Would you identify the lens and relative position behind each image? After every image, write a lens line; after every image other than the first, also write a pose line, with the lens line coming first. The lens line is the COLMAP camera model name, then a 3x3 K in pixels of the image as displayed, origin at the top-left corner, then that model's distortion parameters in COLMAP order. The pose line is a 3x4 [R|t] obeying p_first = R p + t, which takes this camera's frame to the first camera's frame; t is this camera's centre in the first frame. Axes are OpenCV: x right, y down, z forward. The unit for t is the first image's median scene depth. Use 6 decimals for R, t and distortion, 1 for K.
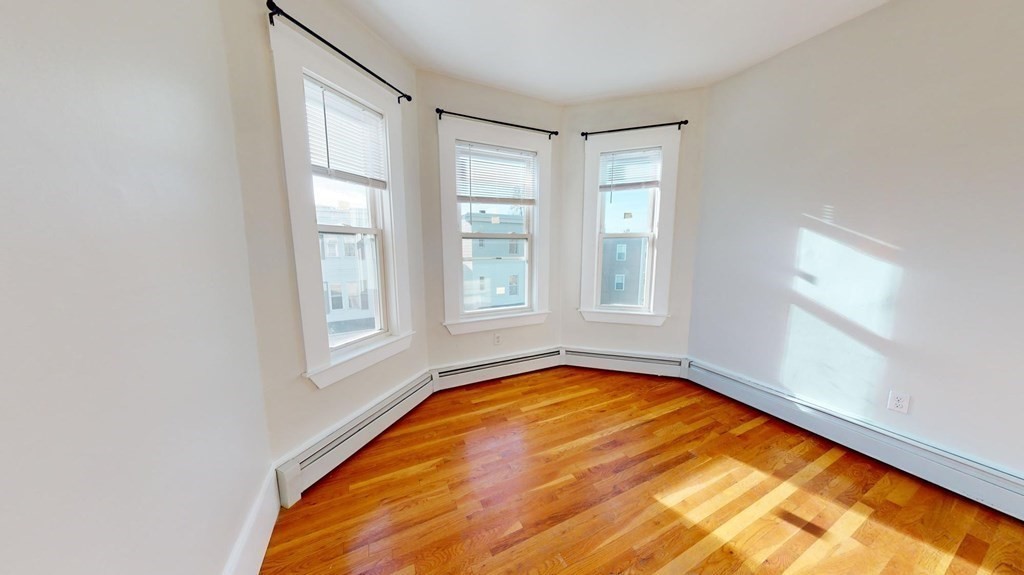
lens RADIAL K [[303.6, 0, 512.0], [0, 303.6, 287.5], [0, 0, 1]] dist [0.001276, 0.000027]
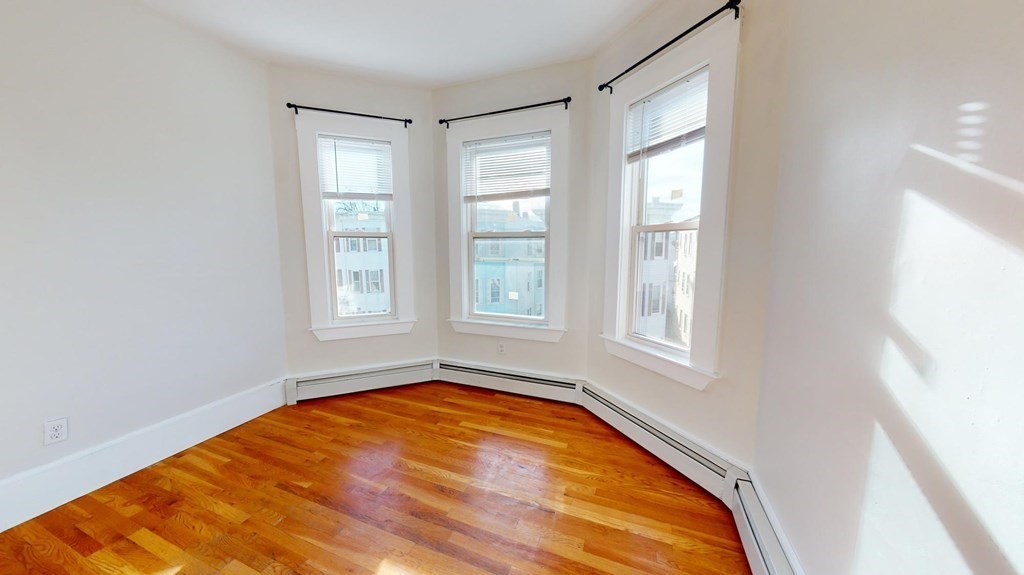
lens RADIAL K [[340.4, 0, 512.0], [0, 340.4, 287.5], [0, 0, 1]] dist [-0.000960, -0.000022]
pose [[0.659755, 0.089805, -0.746095, 0.812375], [-0.099366, 0.994541, 0.031842, -0.051523], [0.744882, 0.053129, 0.665078, 0.379041]]
